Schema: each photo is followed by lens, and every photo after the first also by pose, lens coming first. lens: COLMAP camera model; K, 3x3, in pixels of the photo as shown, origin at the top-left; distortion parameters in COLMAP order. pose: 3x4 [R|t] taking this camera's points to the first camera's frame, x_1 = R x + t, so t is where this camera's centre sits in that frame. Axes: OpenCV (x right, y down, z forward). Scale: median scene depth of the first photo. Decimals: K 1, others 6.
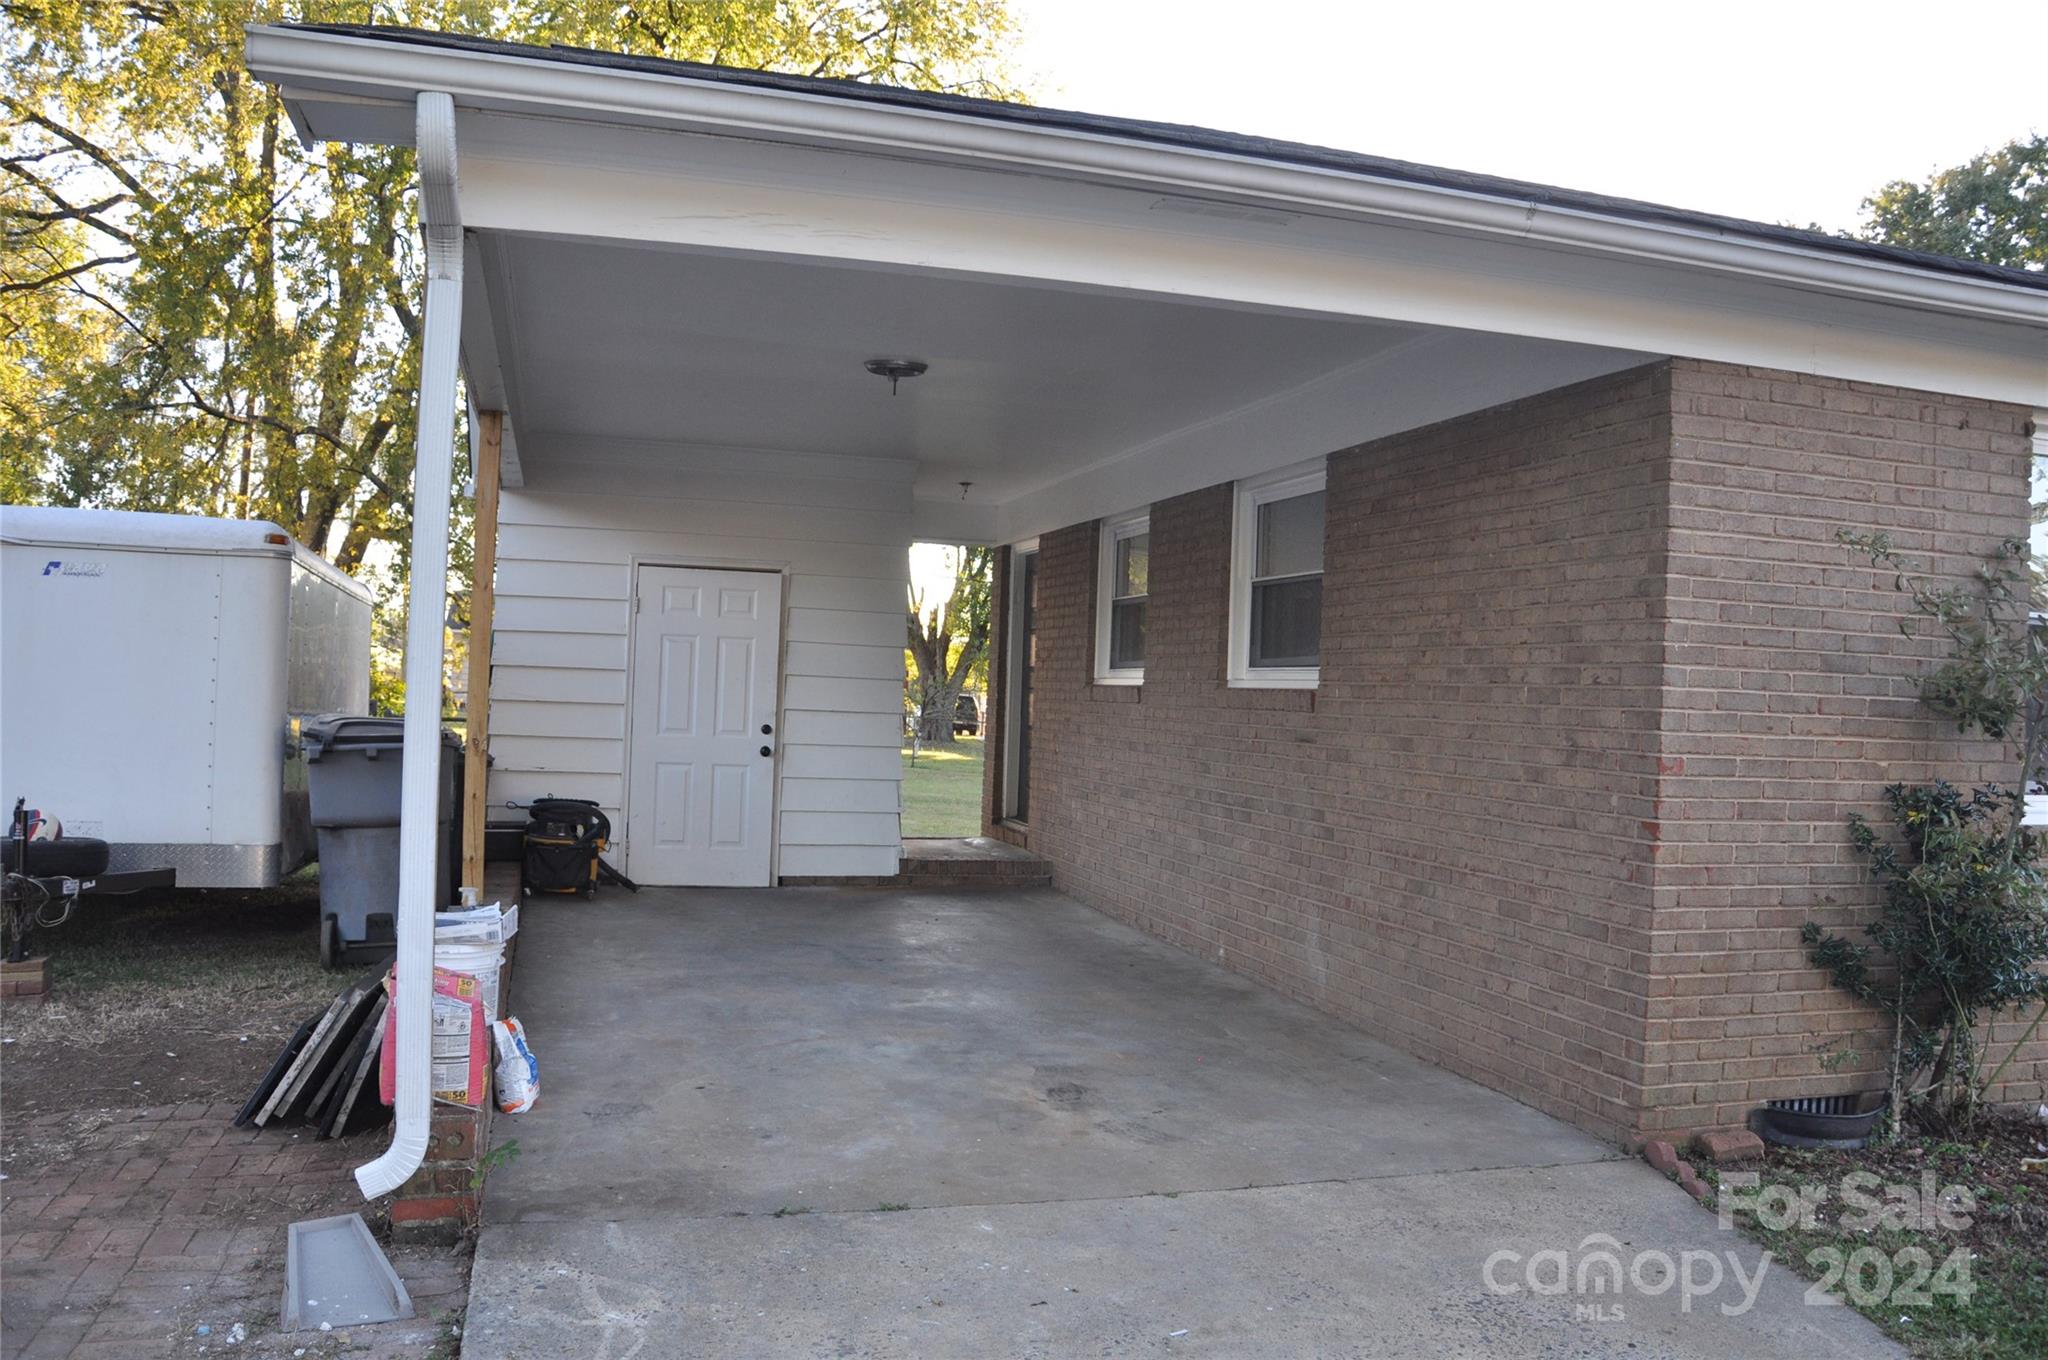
lens RADIAL K [[1576.2, 0, 1017.5], [0, 1576.2, 687.2], [0, 0, 1]] dist [-0.159855, 0.116774]
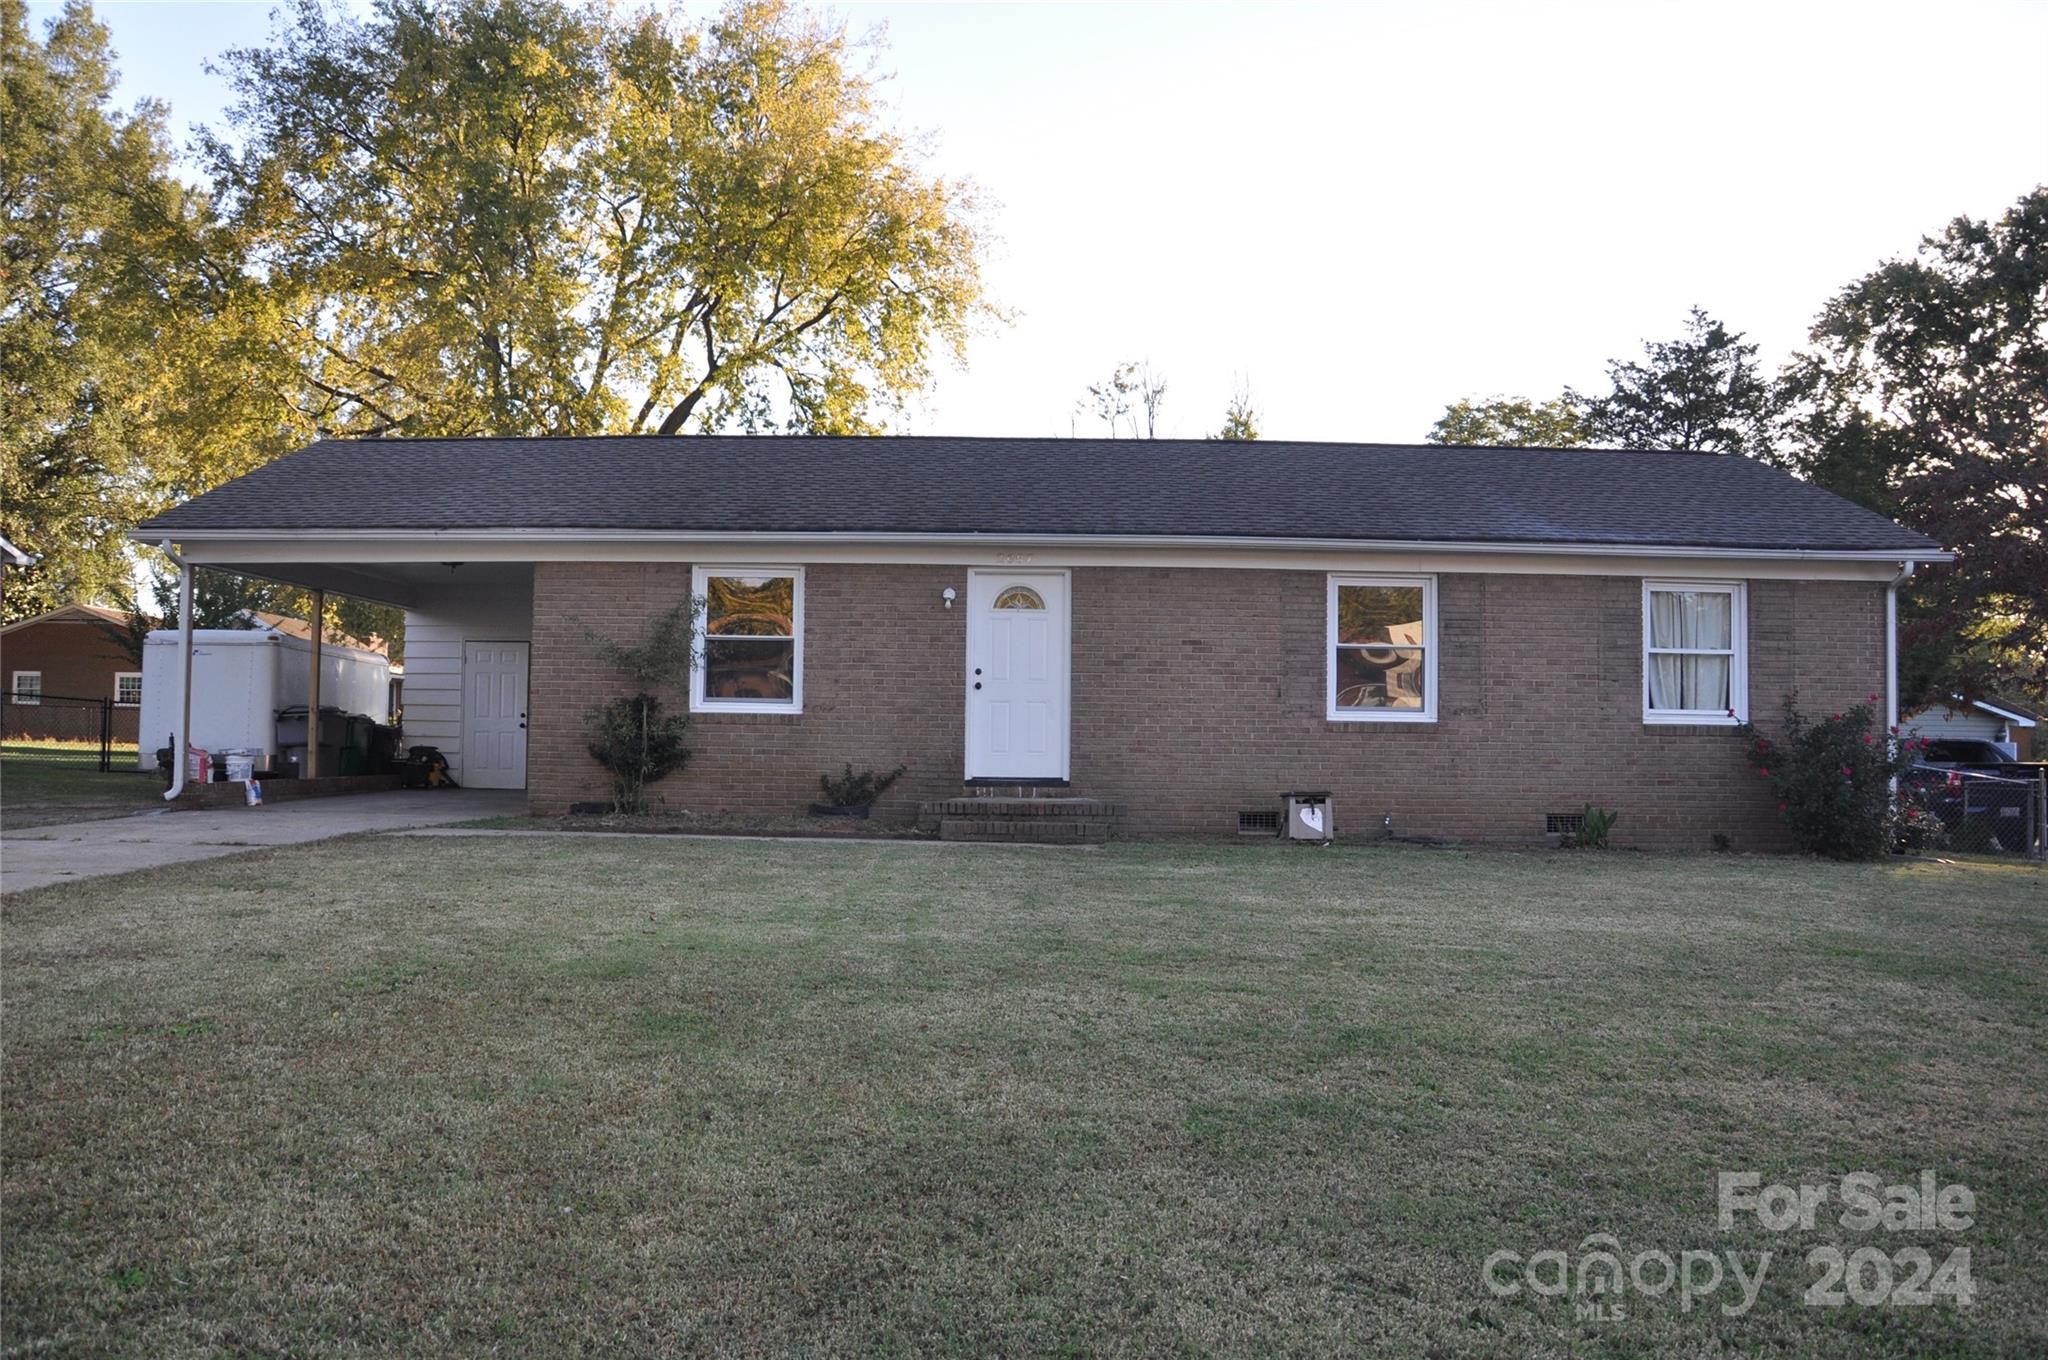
lens RADIAL K [[1585.8, 0, 1014.5], [0, 1585.8, 684.6], [0, 0, 1]] dist [-0.155464, 0.118039]
pose [[0.957814, -0.037921, -0.284875, 2.160490], [0.025638, 0.998579, -0.046724, 0.201311], [0.286242, 0.037449, 0.957425, -1.692302]]
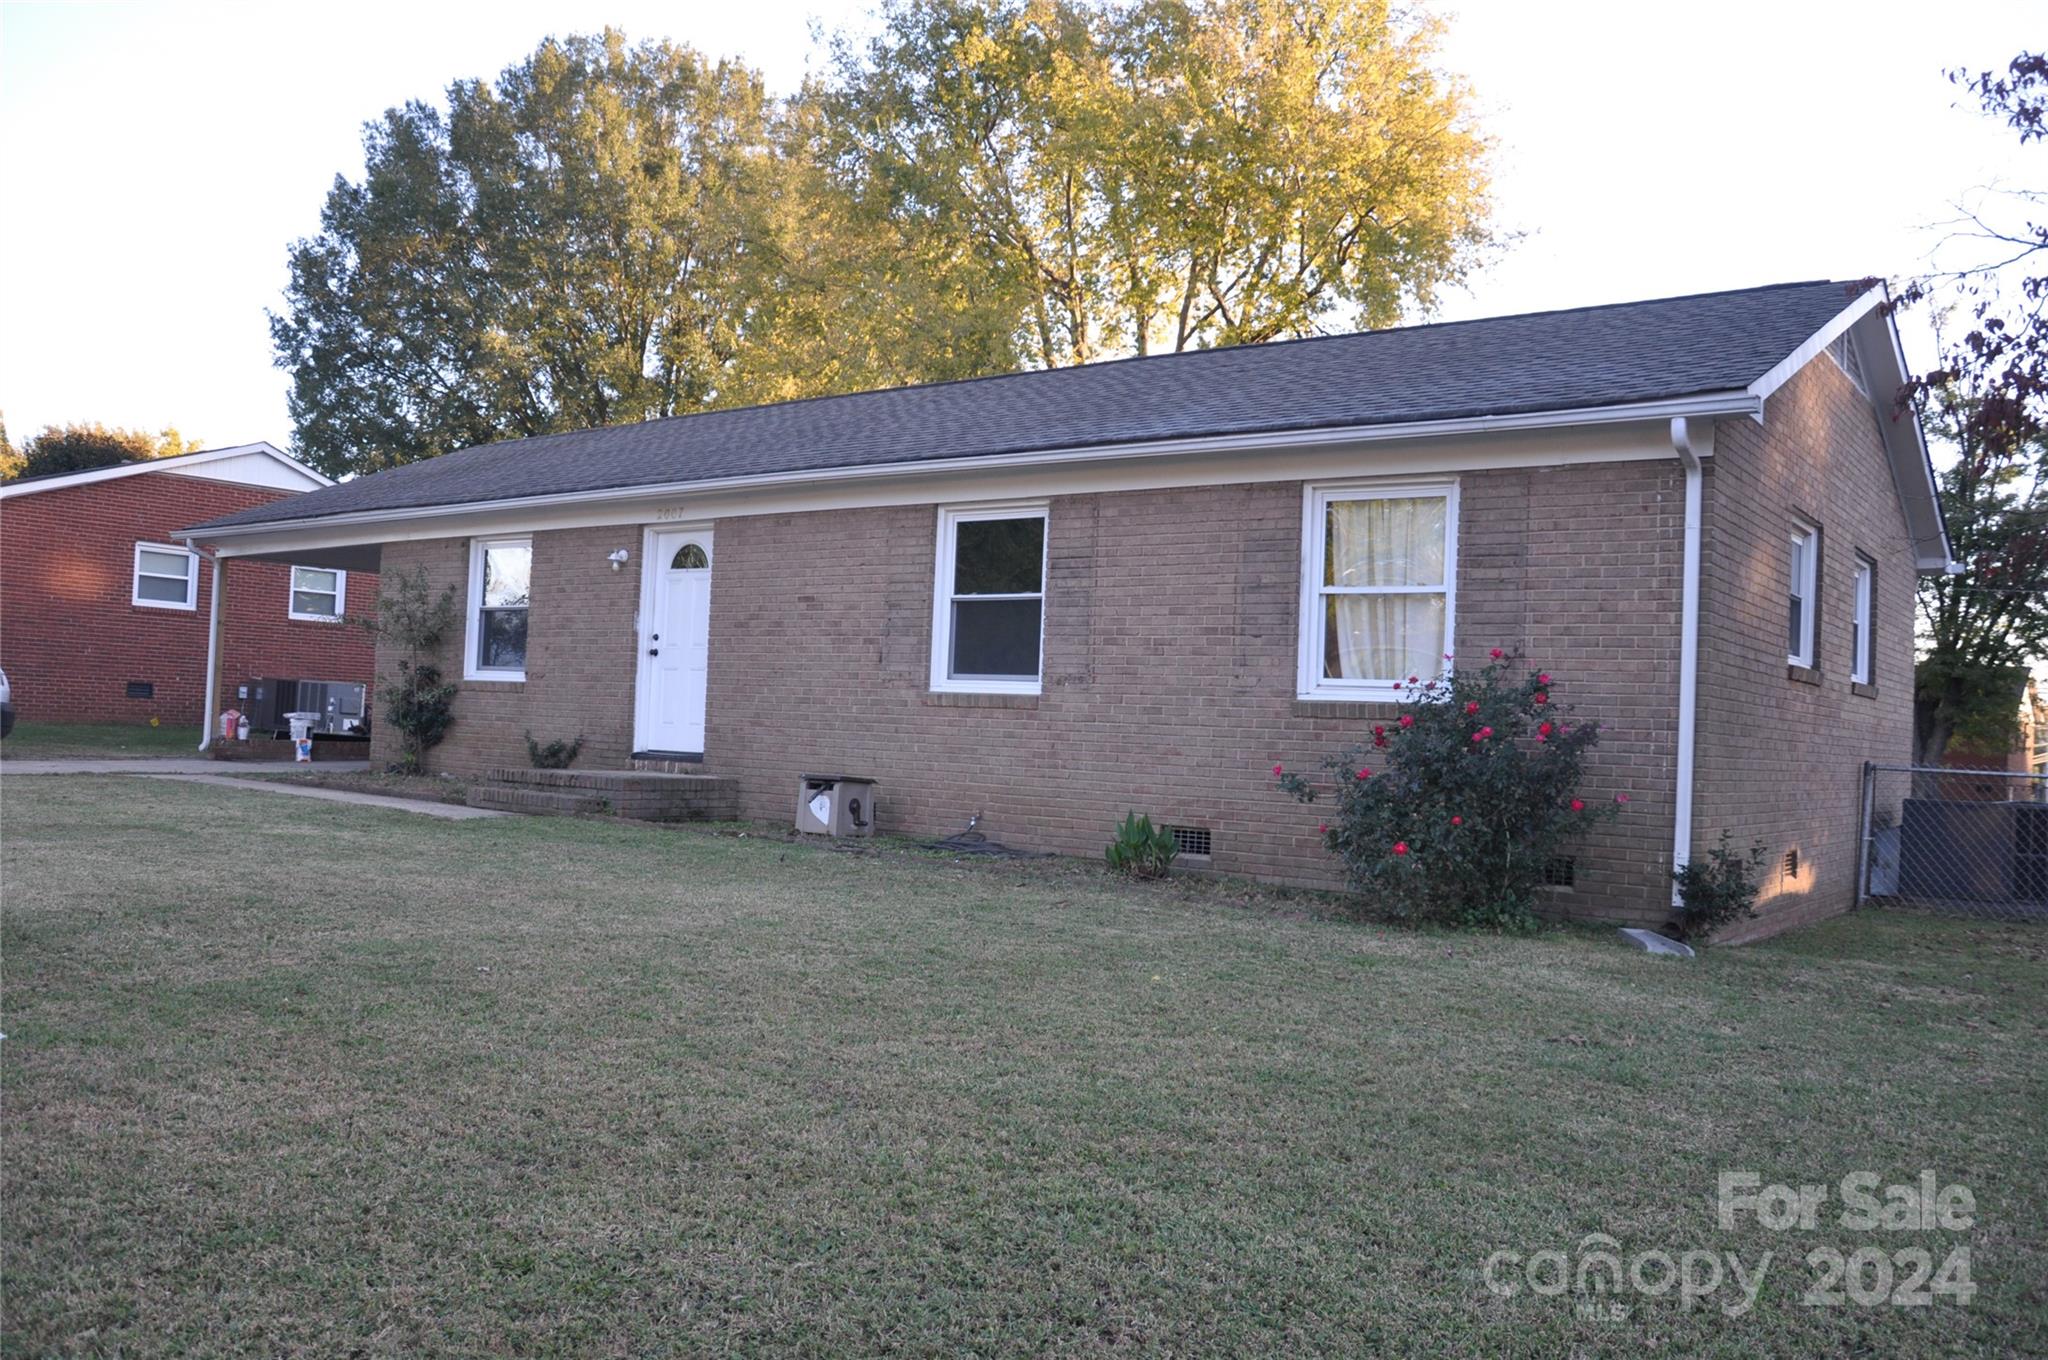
lens RADIAL K [[1593.6, 0, 1024.0], [0, 1593.6, 680.0], [0, 0, 1]] dist [-0.157168, 0.122584]
pose [[0.610579, -0.036077, -0.791133, 3.892160], [-0.007303, 0.998663, -0.051177, 0.250197], [0.791921, 0.037025, 0.609500, 0.014085]]
